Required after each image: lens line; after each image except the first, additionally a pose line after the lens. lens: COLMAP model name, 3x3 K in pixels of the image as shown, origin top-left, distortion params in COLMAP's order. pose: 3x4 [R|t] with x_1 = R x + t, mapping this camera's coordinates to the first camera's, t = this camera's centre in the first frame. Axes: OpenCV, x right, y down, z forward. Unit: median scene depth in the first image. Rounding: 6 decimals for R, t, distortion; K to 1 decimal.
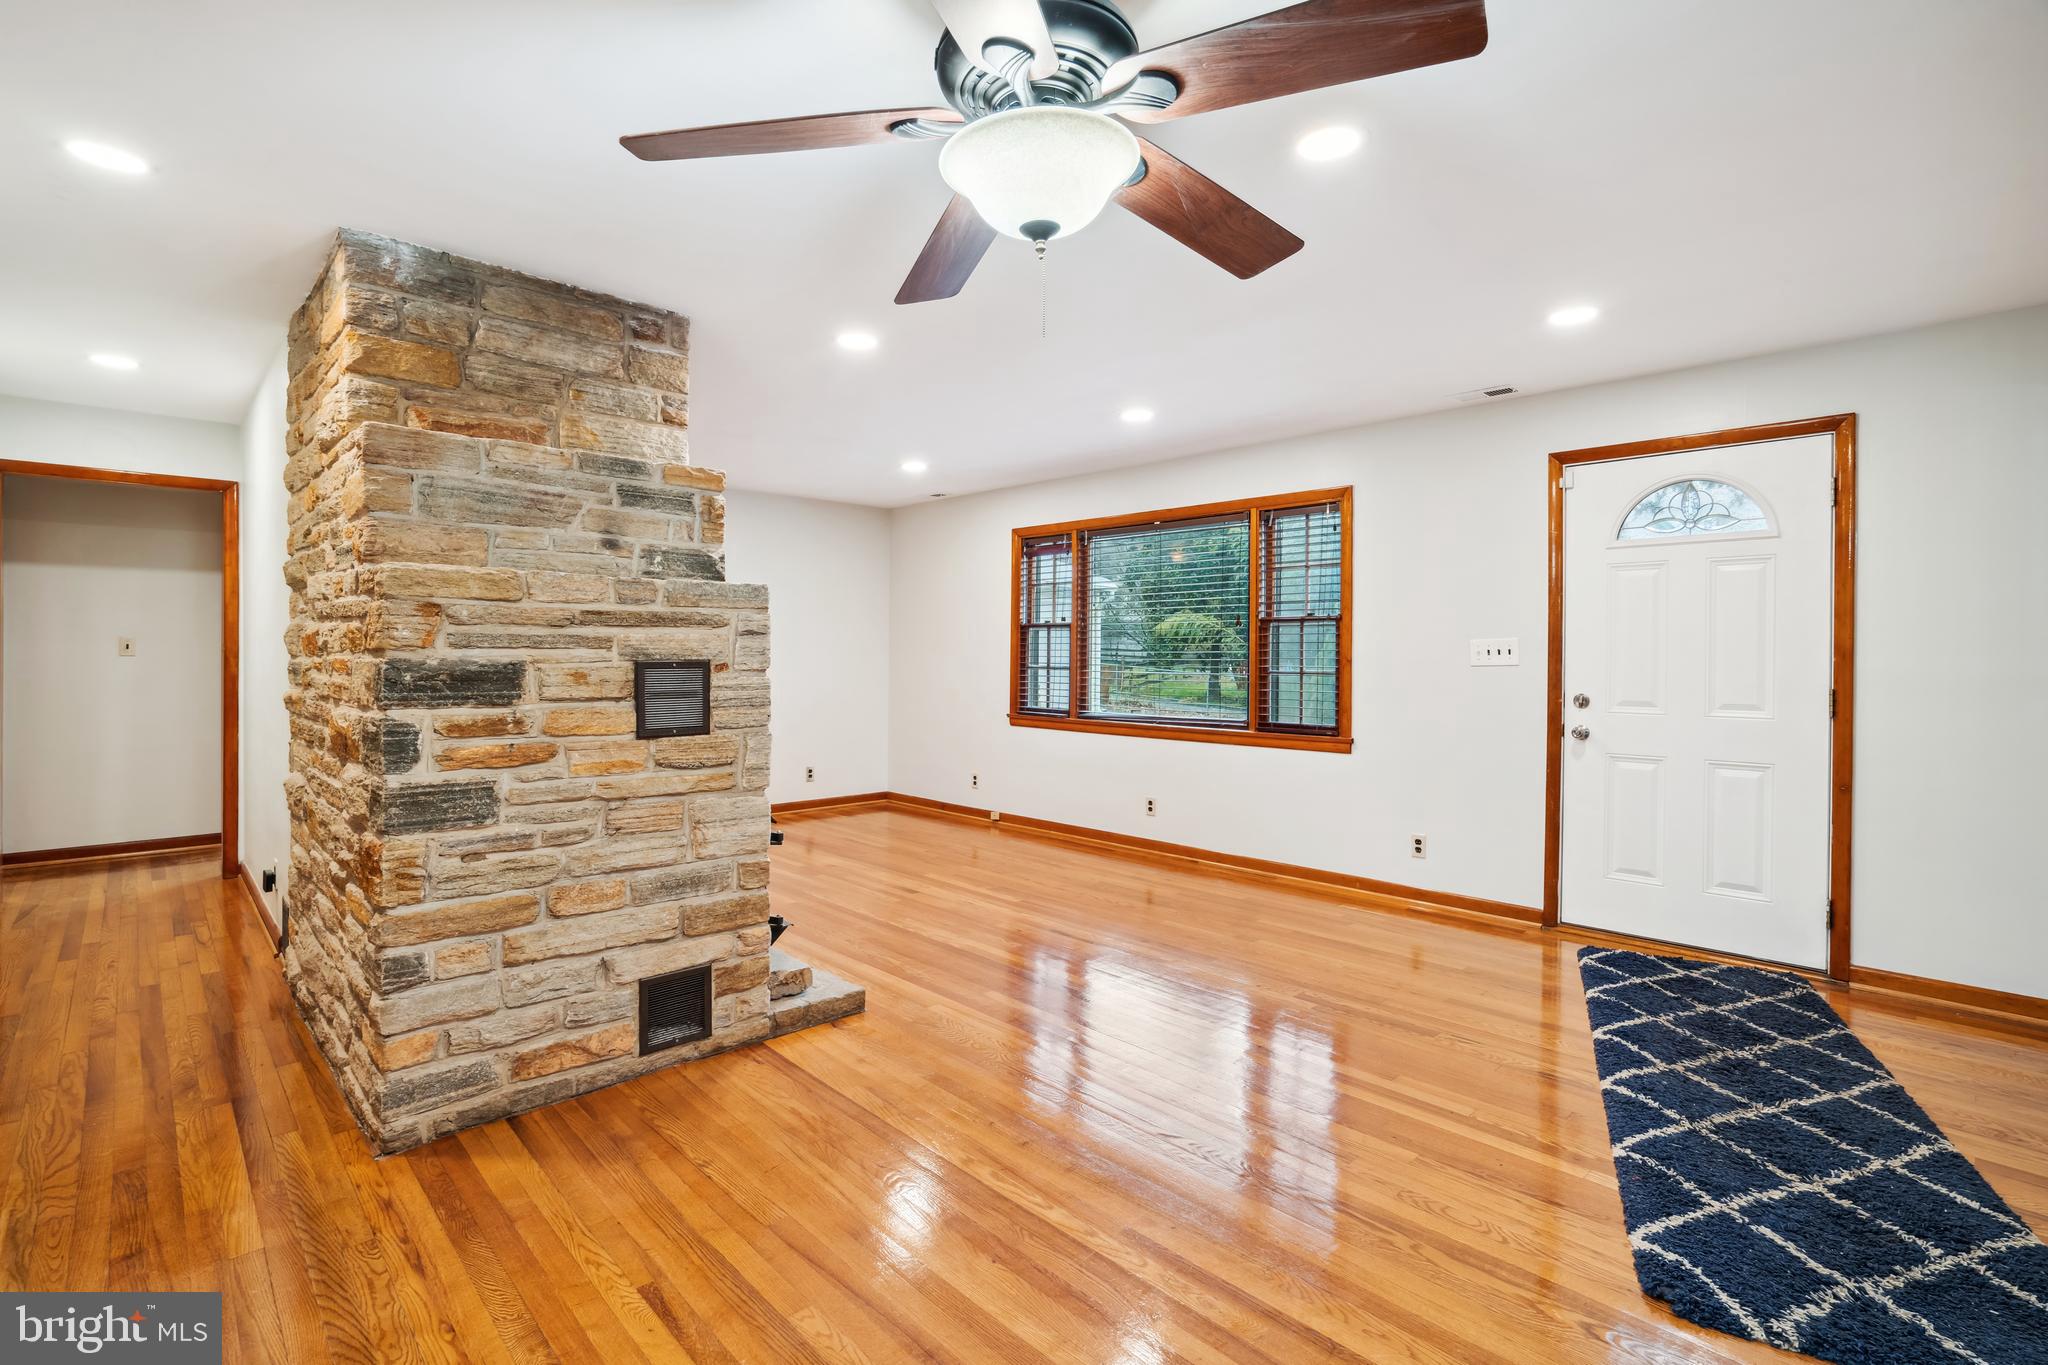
lens RADIAL K [[943.2, 0, 1013.6], [0, 943.2, 667.9], [0, 0, 1]] dist [-0.031593, 0.007728]
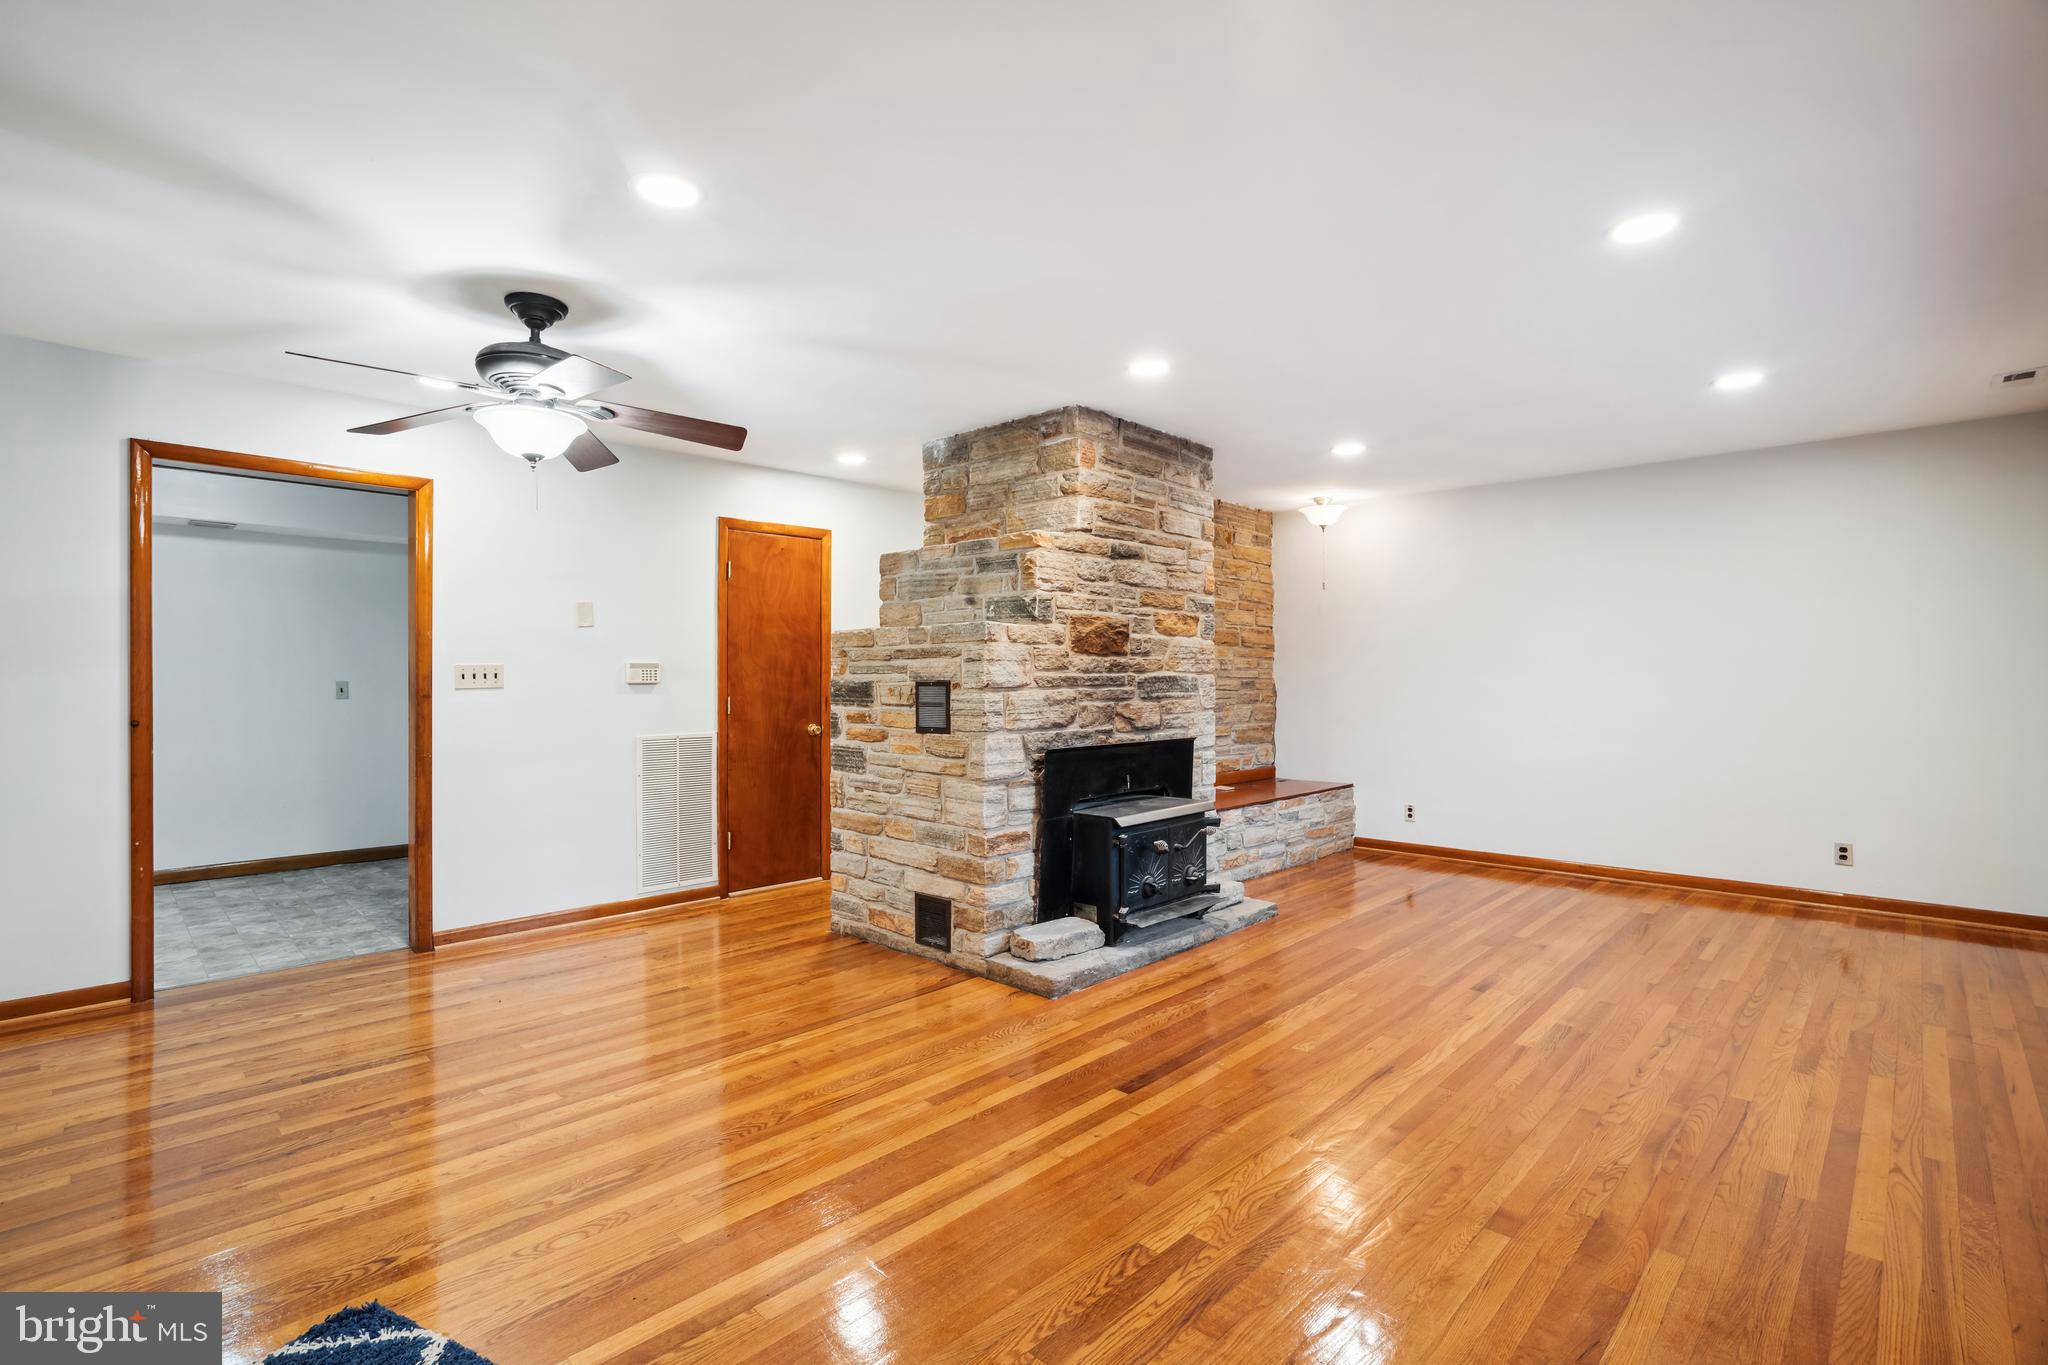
lens RADIAL K [[943.2, 0, 1015.6], [0, 943.2, 679.3], [0, 0, 1]] dist [-0.031593, 0.007728]
pose [[0.056170, 0.000209, -0.998421, 1.045205], [-0.007934, 0.999968, -0.000237, -0.010500], [0.998390, 0.007935, 0.056170, 0.992222]]
